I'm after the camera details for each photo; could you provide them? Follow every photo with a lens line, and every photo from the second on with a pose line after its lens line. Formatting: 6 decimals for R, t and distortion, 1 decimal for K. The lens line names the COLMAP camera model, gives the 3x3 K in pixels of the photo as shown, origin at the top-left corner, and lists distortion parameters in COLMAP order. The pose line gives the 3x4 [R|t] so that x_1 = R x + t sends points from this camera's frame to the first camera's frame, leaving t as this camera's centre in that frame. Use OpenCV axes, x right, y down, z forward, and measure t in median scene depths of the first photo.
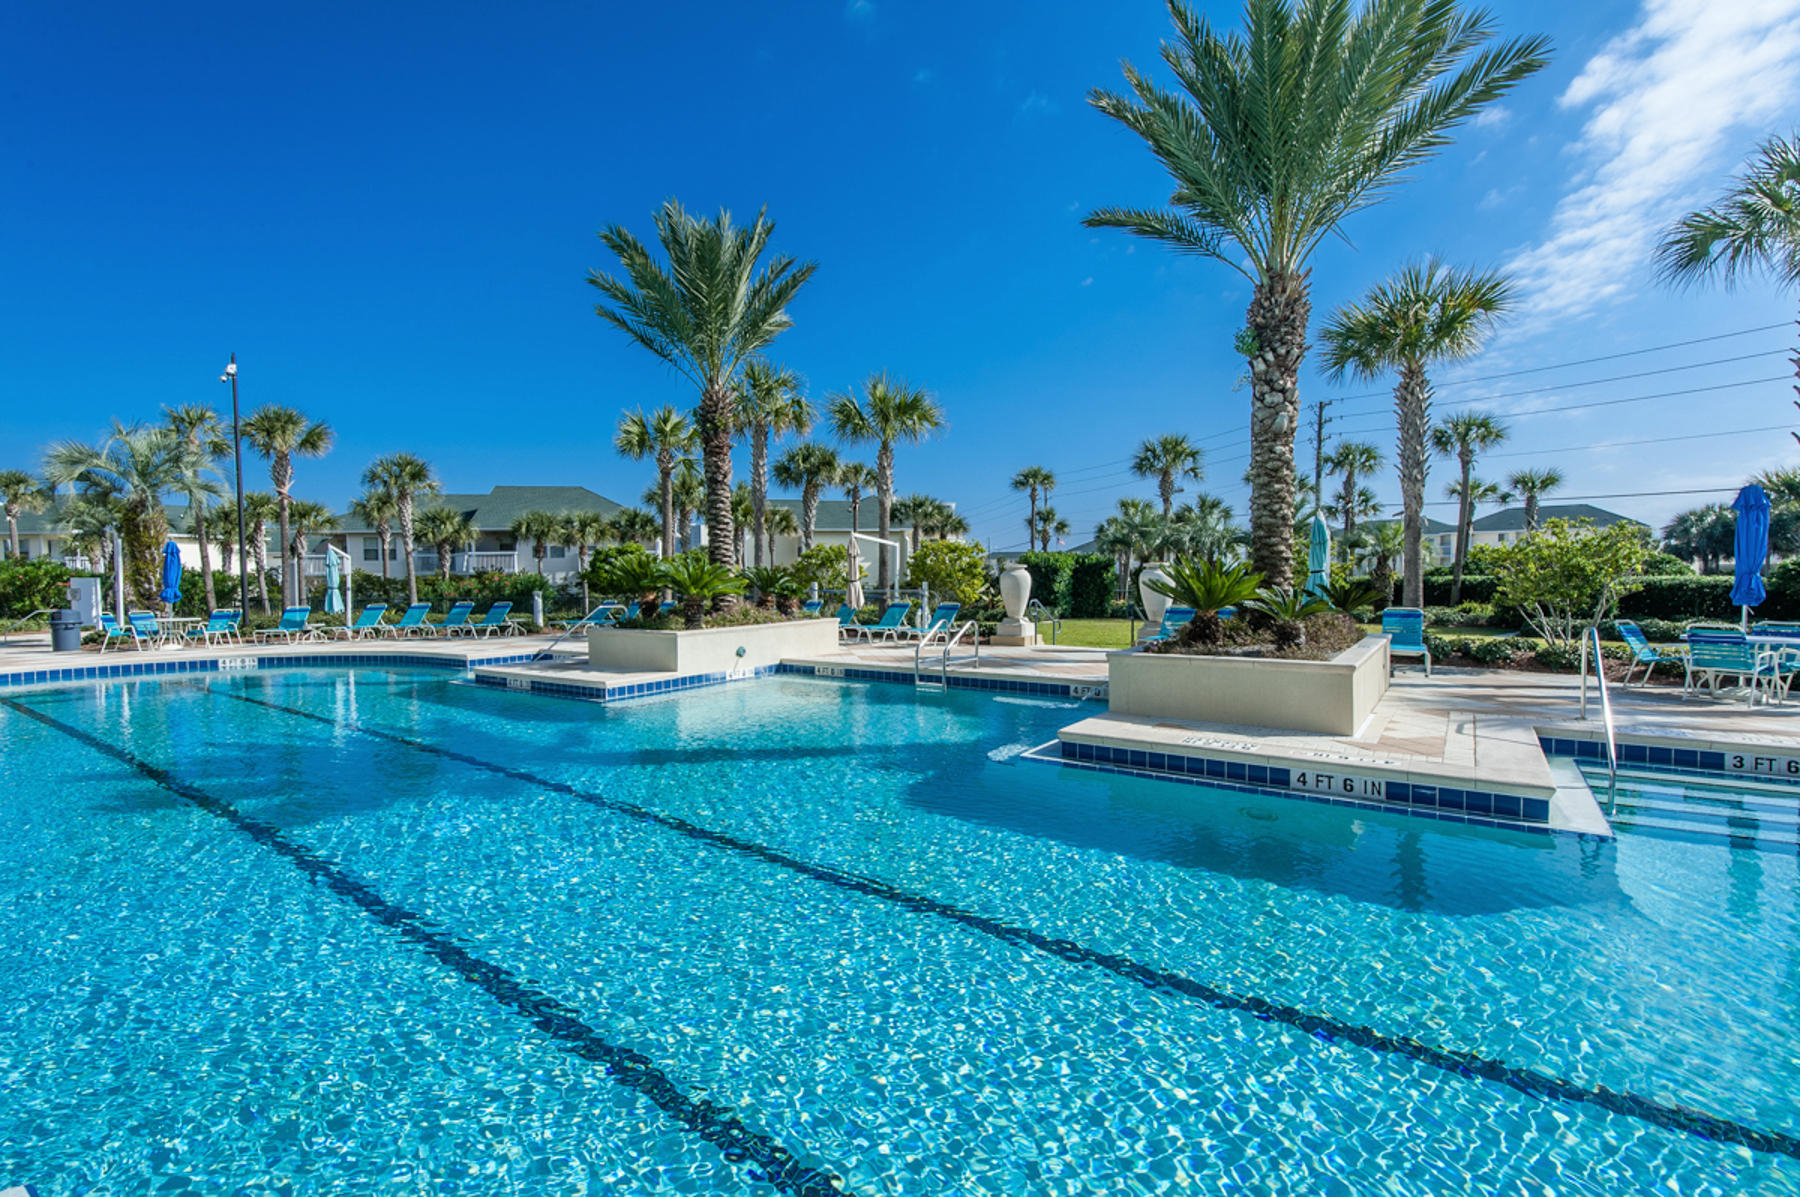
lens RADIAL K [[816.9, 0, 894.8], [0, 816.9, 601.9], [0, 0, 1]] dist [0.031978, -0.015596]
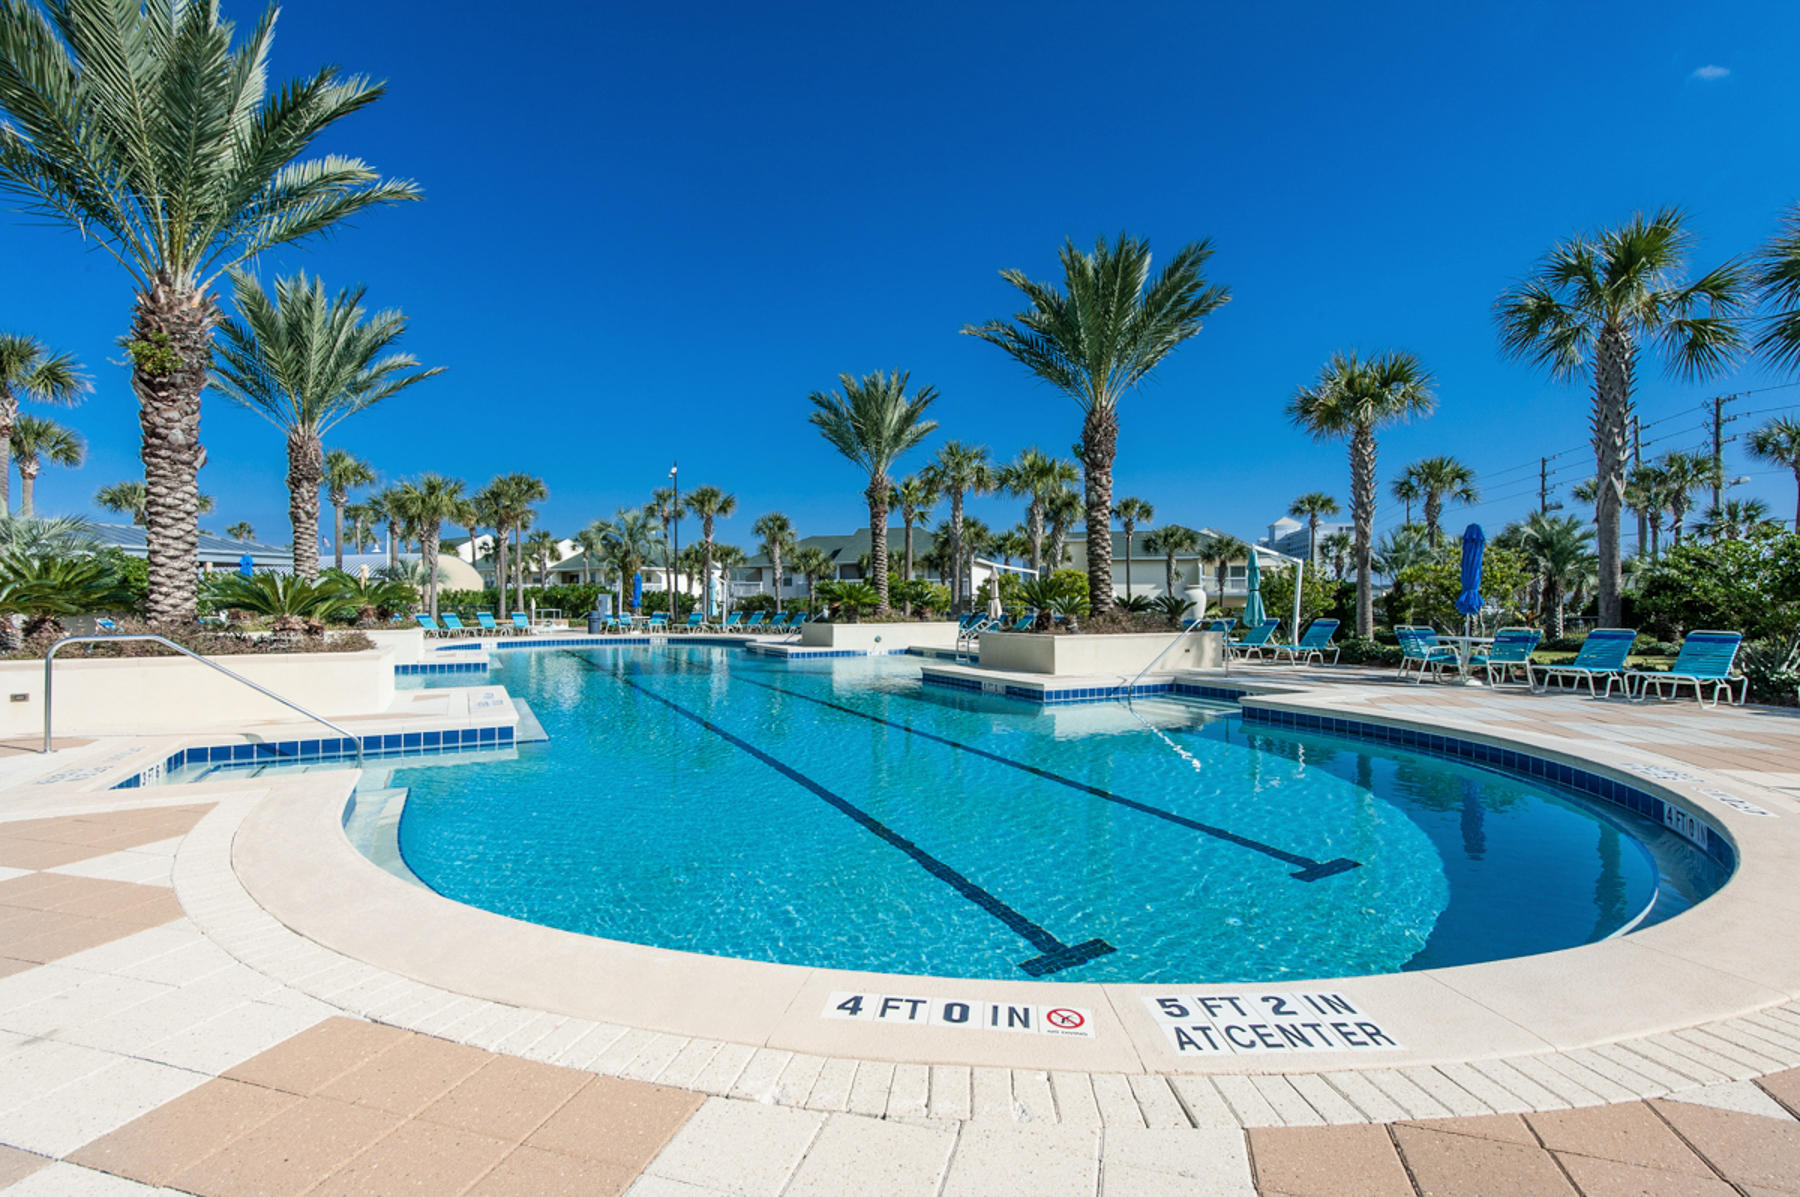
lens RADIAL K [[816.9, 0, 894.8], [0, 816.9, 601.9], [0, 0, 1]] dist [0.031978, -0.015596]
pose [[0.890316, 0.010588, -0.455220, 0.388586], [-0.026212, 0.999264, -0.028024, 0.021728], [0.454588, 0.036883, 0.889938, -0.288954]]
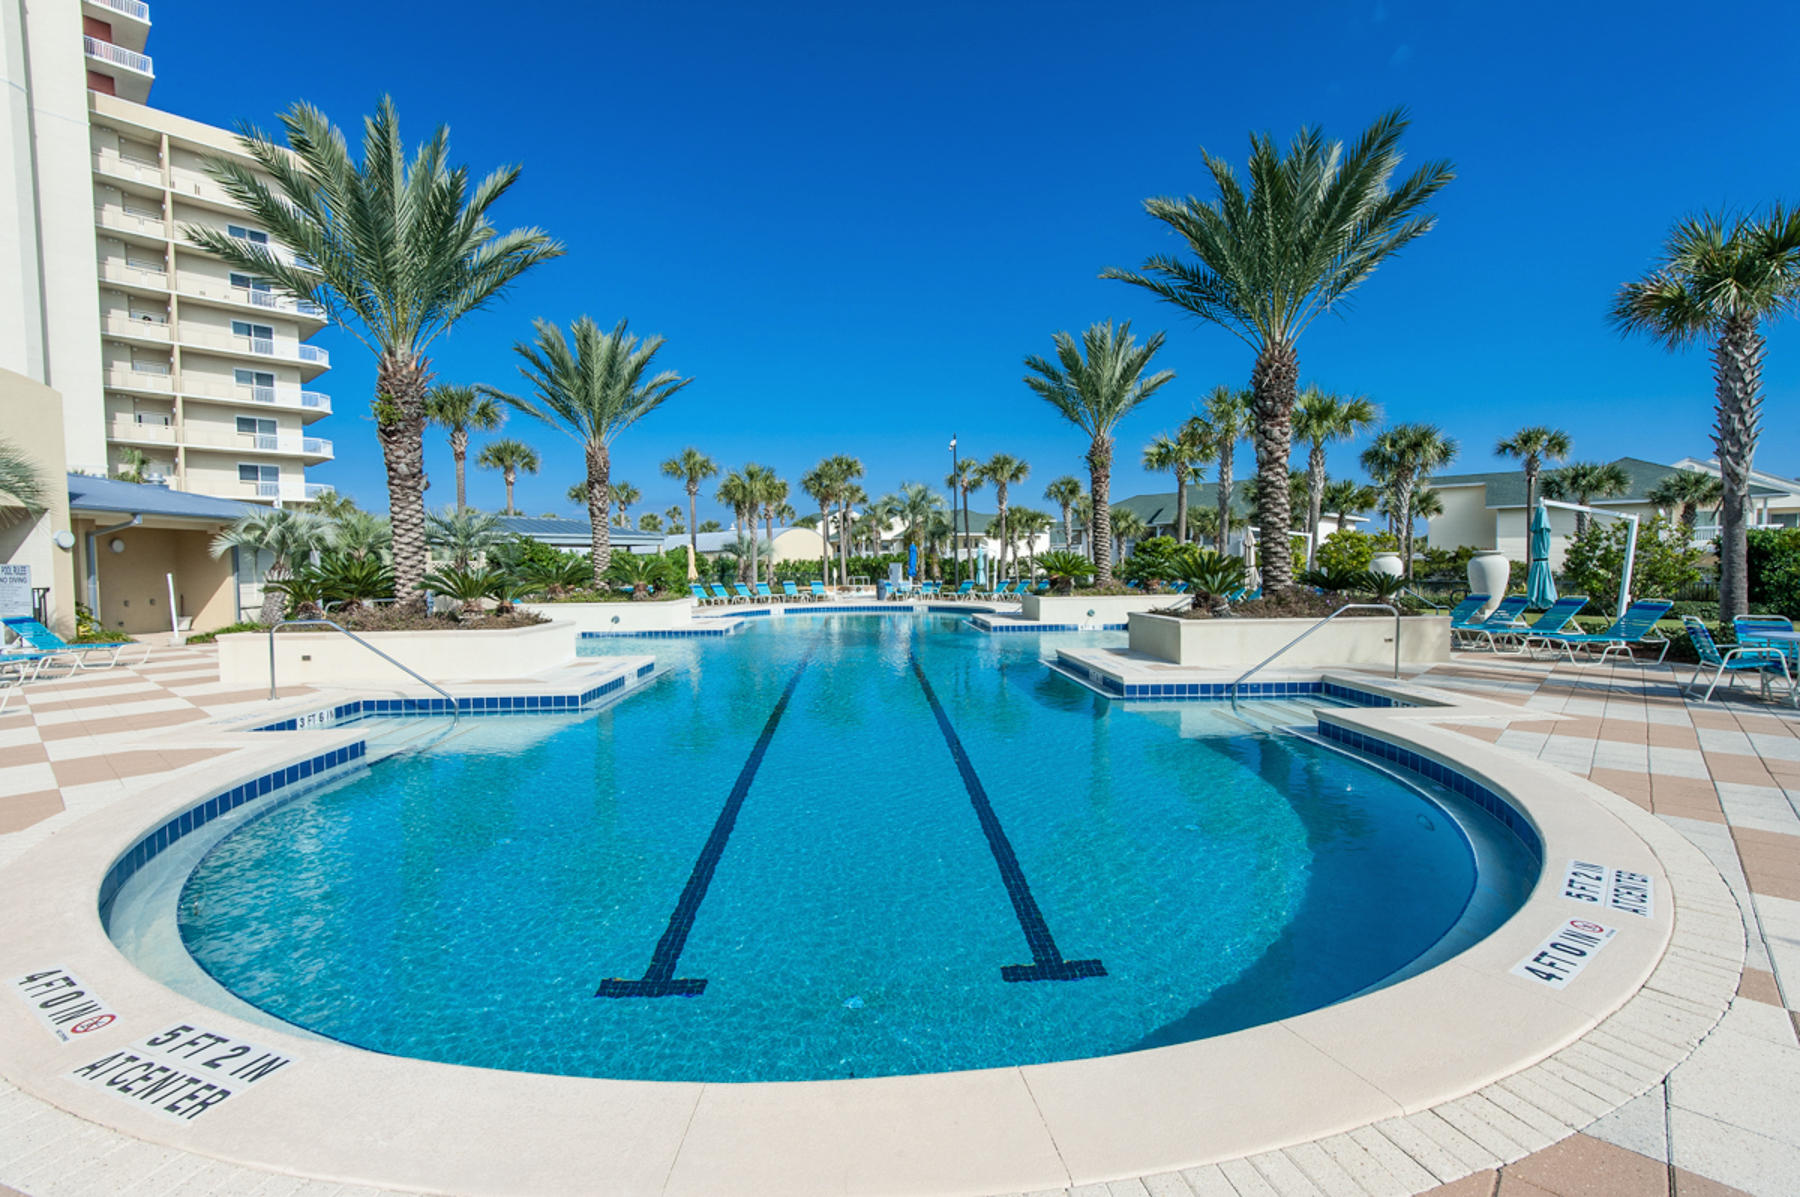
lens RADIAL K [[816.9, 0, 894.8], [0, 816.9, 601.9], [0, 0, 1]] dist [0.031978, -0.015596]
pose [[0.606705, 0.039432, -0.793949, 0.542534], [-0.023151, 0.999222, 0.031936, 0.000030], [0.794590, -0.000995, 0.607146, -0.151353]]
